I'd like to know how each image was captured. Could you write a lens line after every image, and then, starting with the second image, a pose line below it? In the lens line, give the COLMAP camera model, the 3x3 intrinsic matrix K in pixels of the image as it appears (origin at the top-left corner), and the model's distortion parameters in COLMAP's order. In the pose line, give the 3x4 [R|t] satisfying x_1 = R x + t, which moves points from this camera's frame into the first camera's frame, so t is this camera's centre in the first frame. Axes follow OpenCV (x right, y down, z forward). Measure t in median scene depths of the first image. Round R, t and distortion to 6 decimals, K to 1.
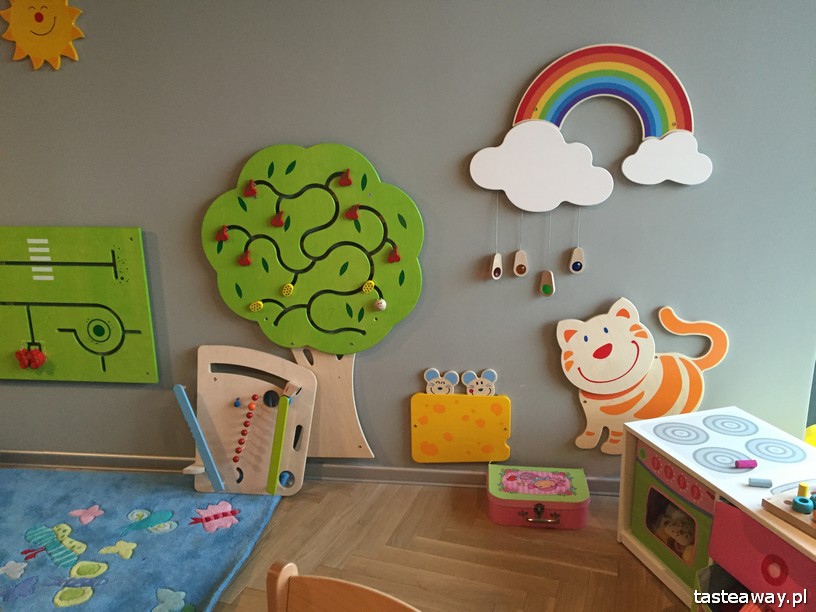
lens RADIAL K [[688.0, 0, 409.8], [0, 688.0, 305.7], [0, 0, 1]] dist [0.045005, -0.010430]
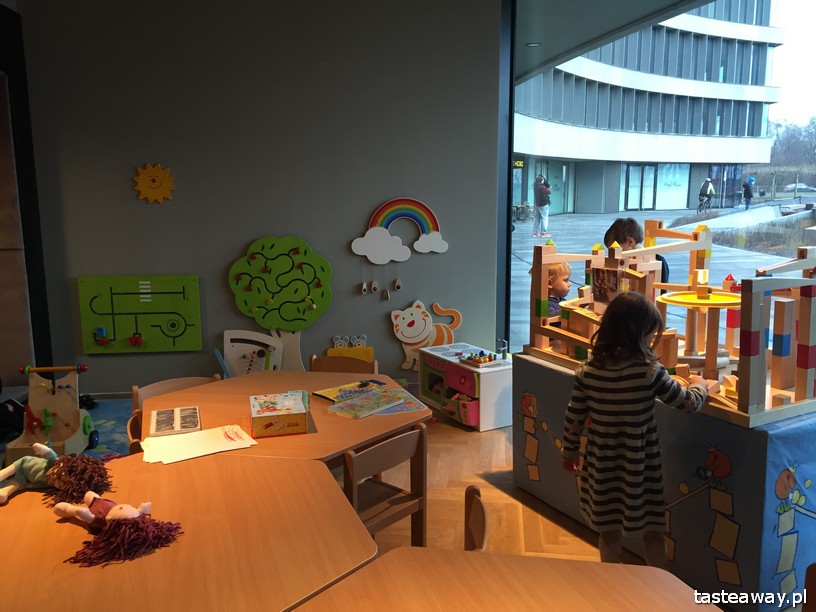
lens RADIAL K [[688.0, 0, 406.8], [0, 688.0, 307.4], [0, 0, 1]] dist [0.045005, -0.010430]
pose [[0.978277, -0.025050, 0.205785, -0.206542], [0.046735, 0.993768, -0.101200, 0.242224], [-0.201967, 0.108618, 0.973351, -1.241014]]
